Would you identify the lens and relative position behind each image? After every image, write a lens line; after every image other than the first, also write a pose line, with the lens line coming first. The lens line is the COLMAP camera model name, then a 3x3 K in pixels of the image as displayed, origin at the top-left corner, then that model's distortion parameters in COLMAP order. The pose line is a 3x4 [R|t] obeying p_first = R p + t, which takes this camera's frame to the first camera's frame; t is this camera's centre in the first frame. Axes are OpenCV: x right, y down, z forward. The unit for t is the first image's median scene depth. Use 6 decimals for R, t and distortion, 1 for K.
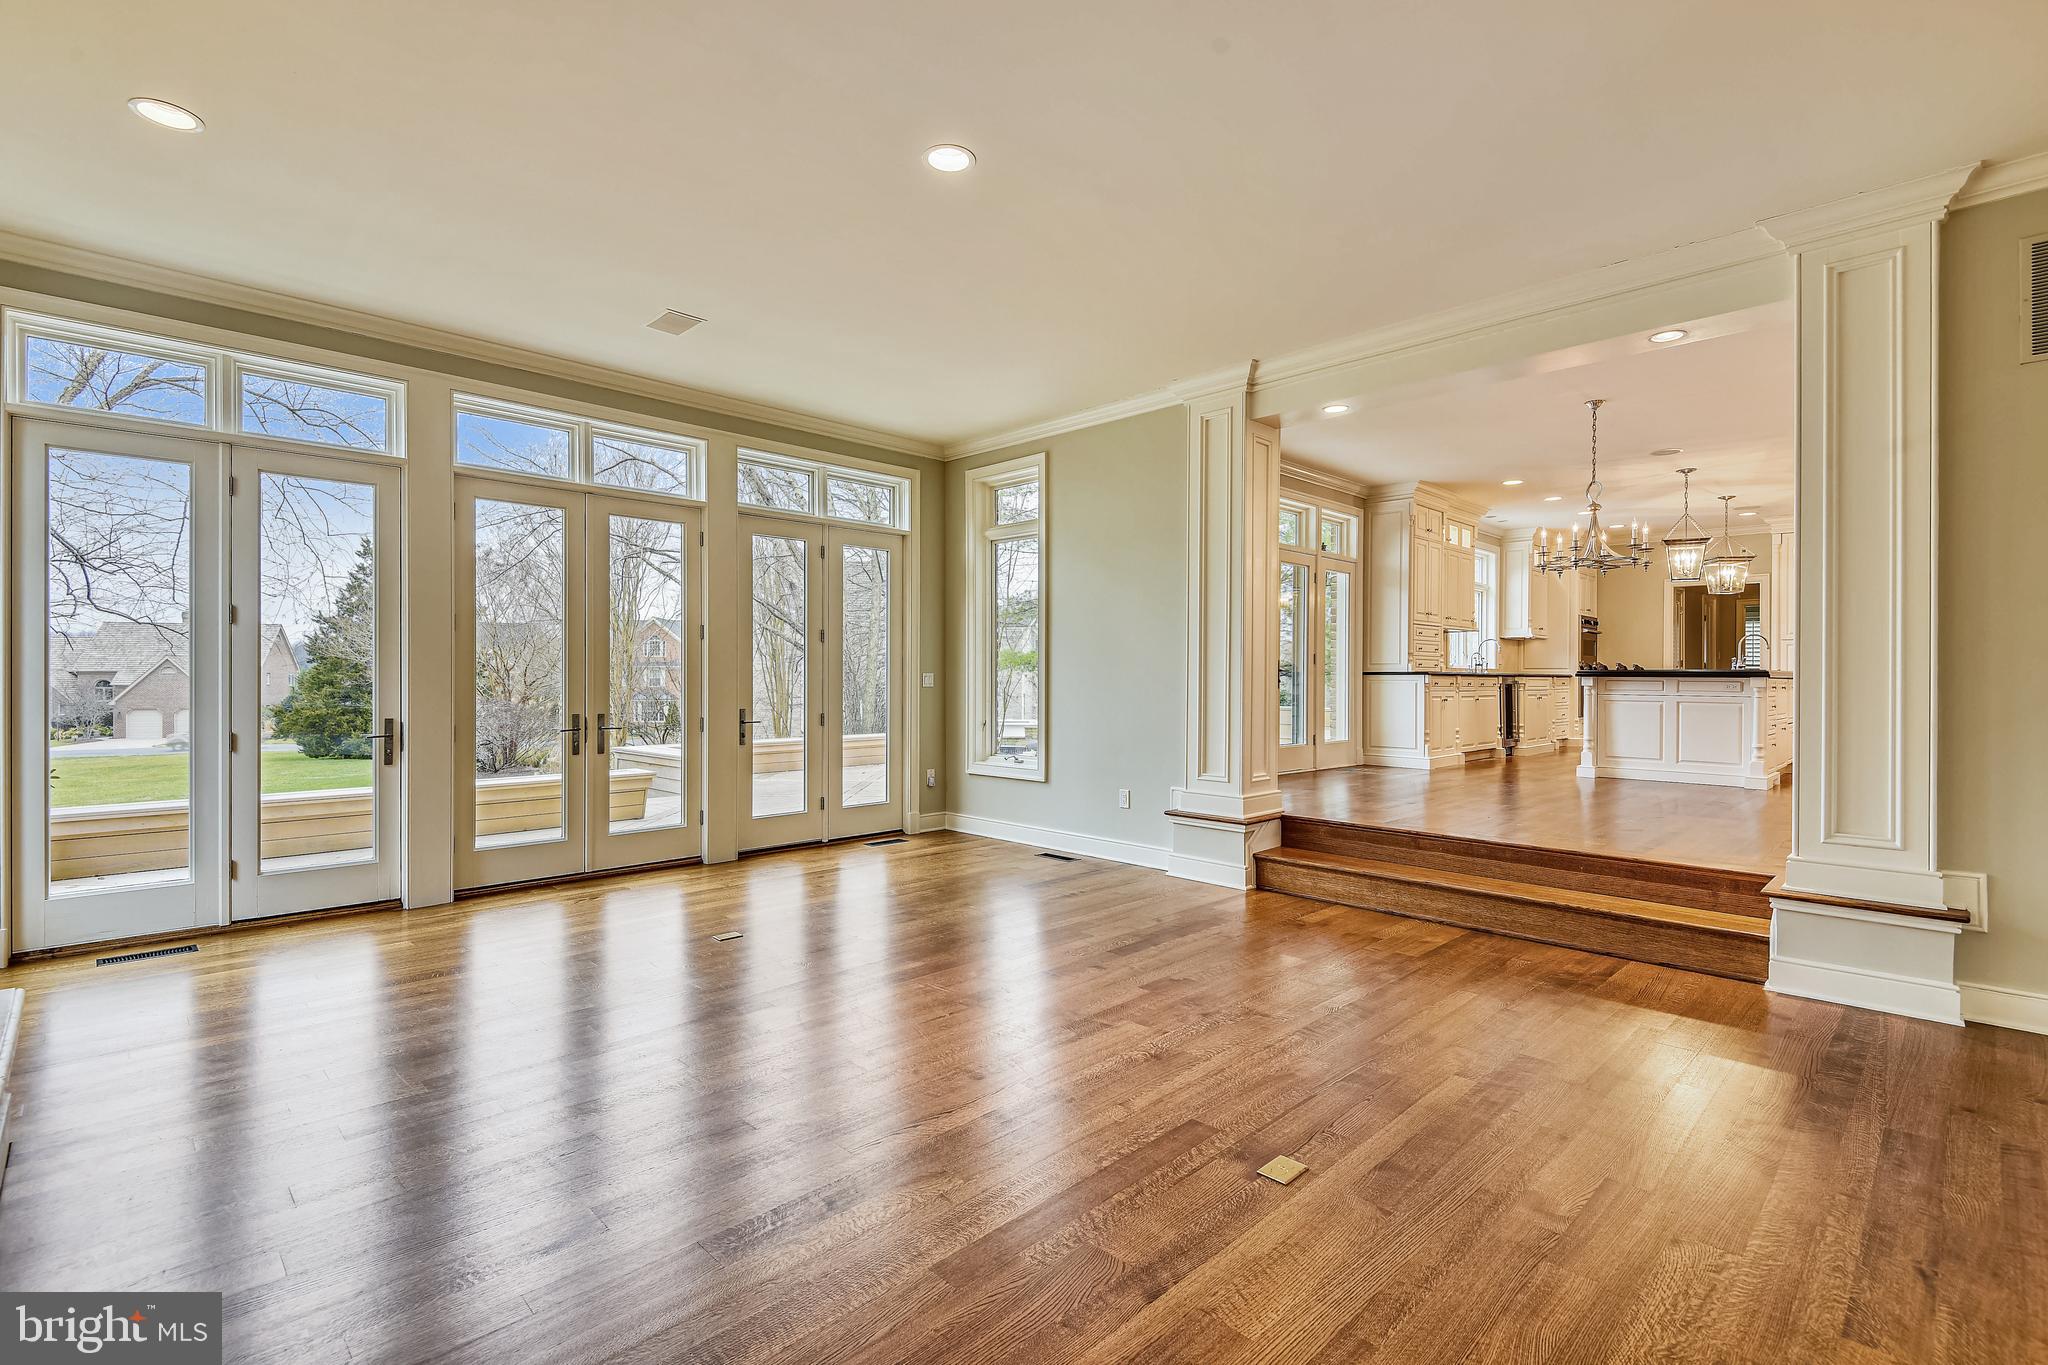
lens RADIAL K [[927.3, 0, 1016.1], [0, 927.3, 673.6], [0, 0, 1]] dist [0.018087, -0.000326]
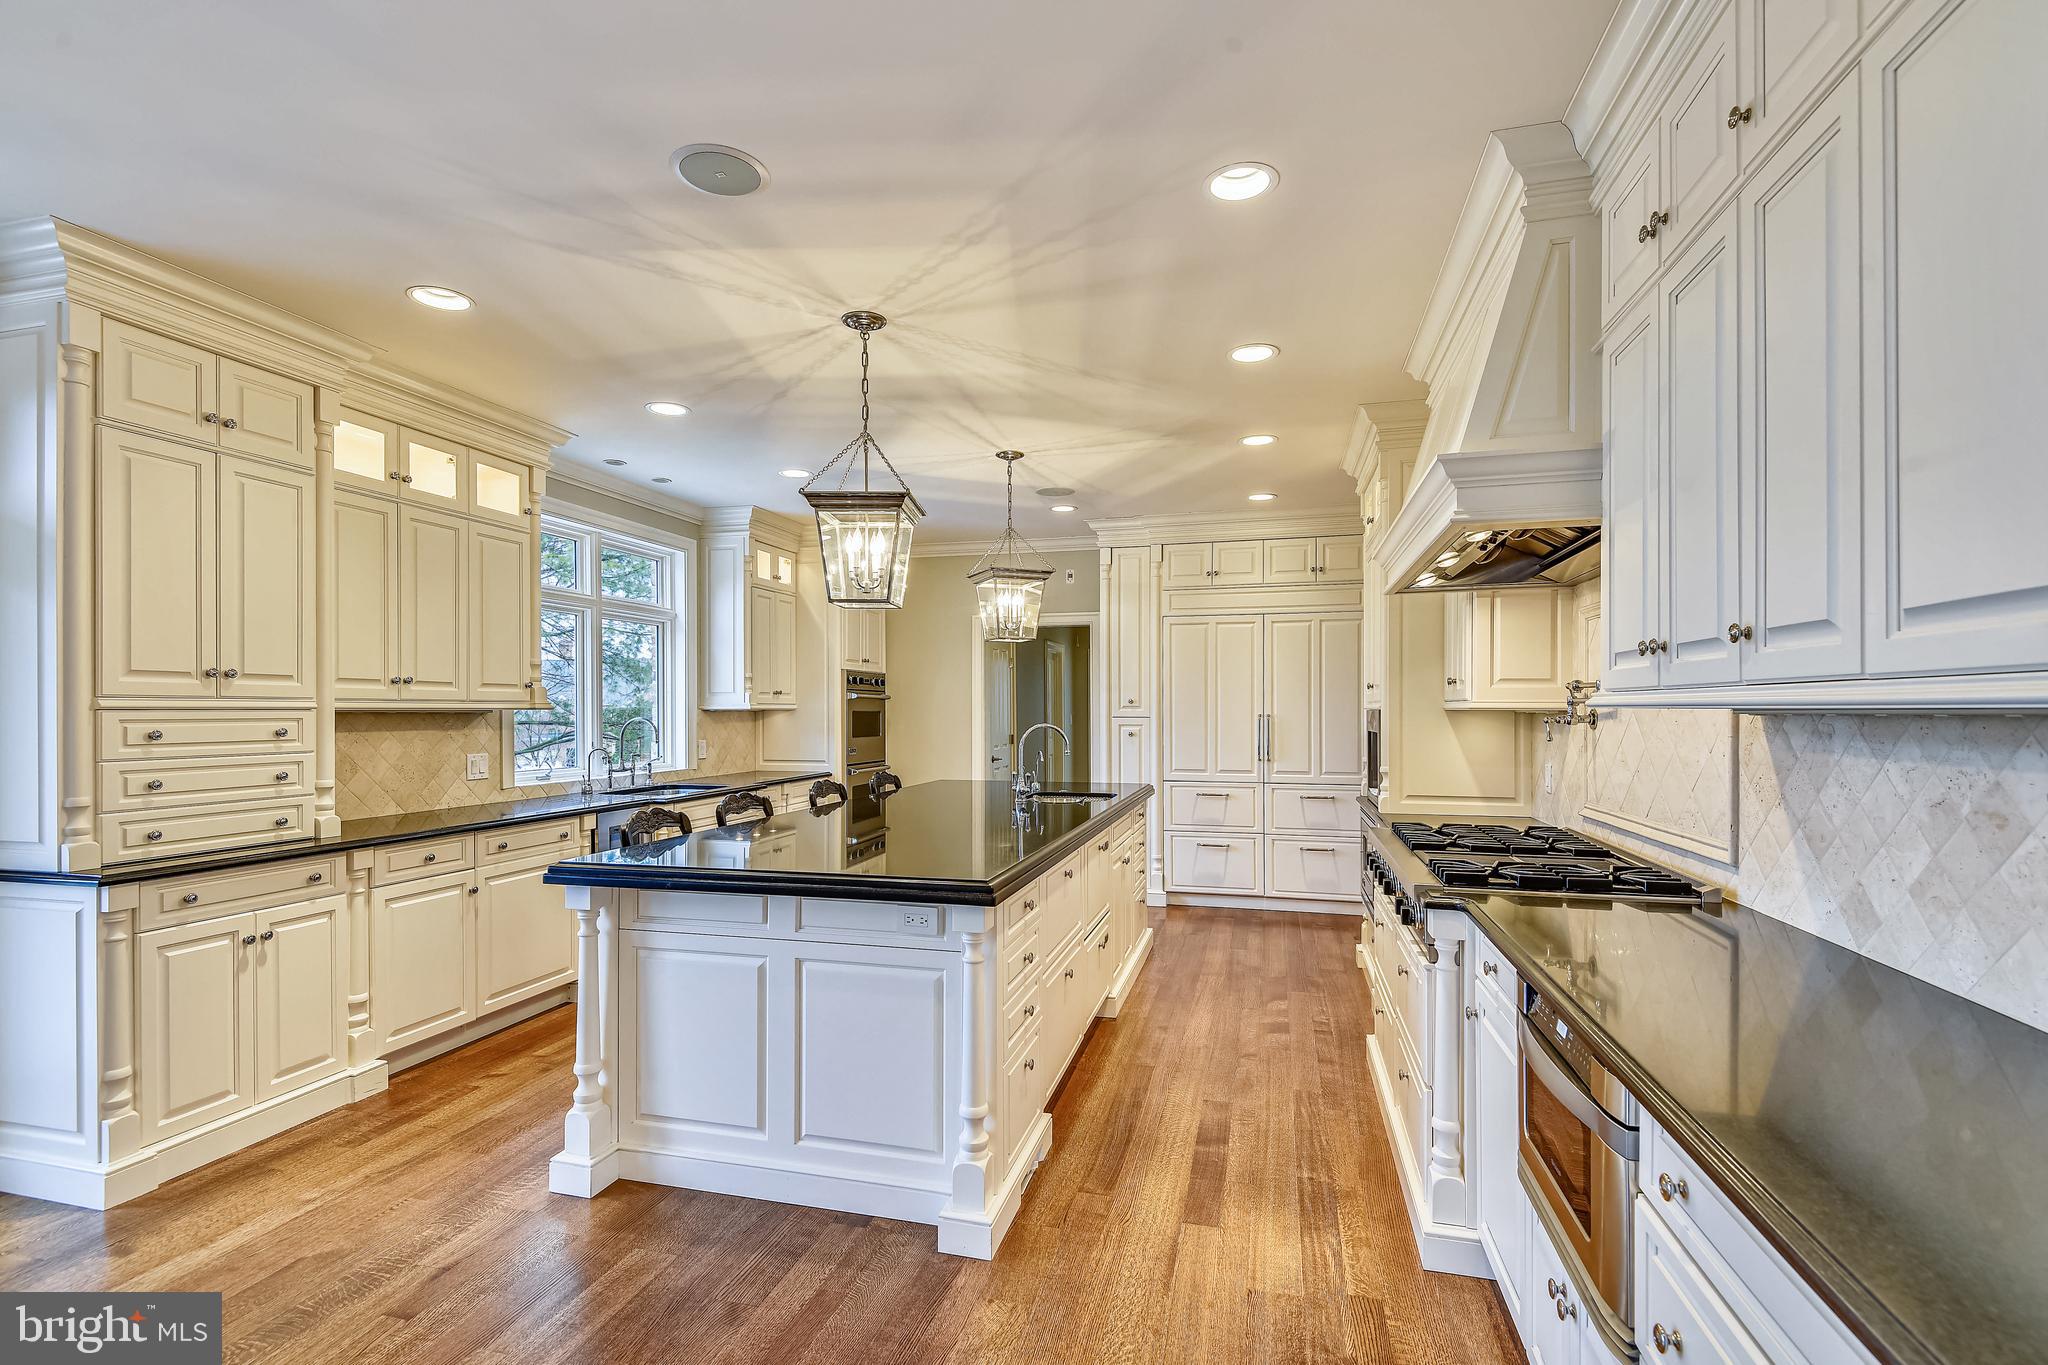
lens RADIAL K [[936.5, 0, 1022.6], [0, 936.5, 709.0], [0, 0, 1]] dist [0.001439, -0.000956]
pose [[0.859330, -0.008157, 0.511357, 0.451238], [0.005369, 0.999962, 0.006928, -0.047044], [-0.511394, -0.003208, 0.859340, 0.500408]]
